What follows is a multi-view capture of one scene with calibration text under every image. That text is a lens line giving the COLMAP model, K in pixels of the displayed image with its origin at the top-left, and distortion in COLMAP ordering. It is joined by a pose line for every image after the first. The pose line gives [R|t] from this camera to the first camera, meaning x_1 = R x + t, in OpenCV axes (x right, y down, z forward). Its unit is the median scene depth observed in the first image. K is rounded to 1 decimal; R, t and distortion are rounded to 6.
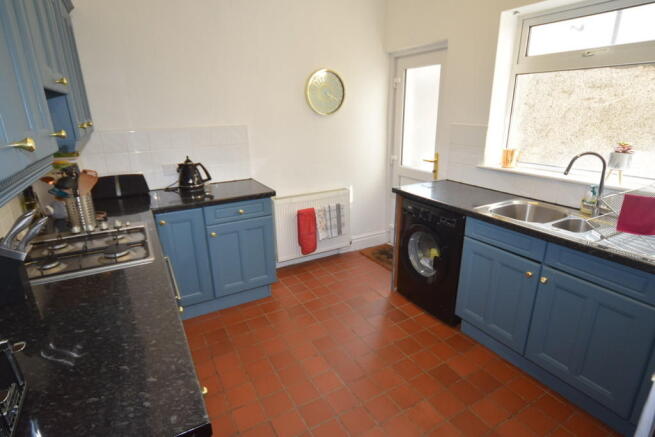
lens RADIAL K [[346.9, 0, 328.0], [0, 346.9, 216.5], [0, 0, 1]] dist [-0.009557, 0.000802]
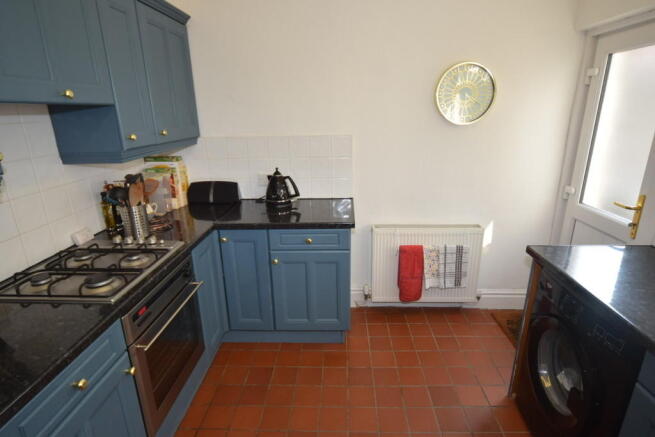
lens RADIAL K [[346.9, 0, 328.5], [0, 346.9, 221.2], [0, 0, 1]] dist [-0.009557, 0.000802]
pose [[0.858597, 0.159501, -0.487208, 0.147108], [-0.154107, 0.986714, 0.051448, -0.087260], [0.488941, 0.030909, 0.871769, 0.236254]]
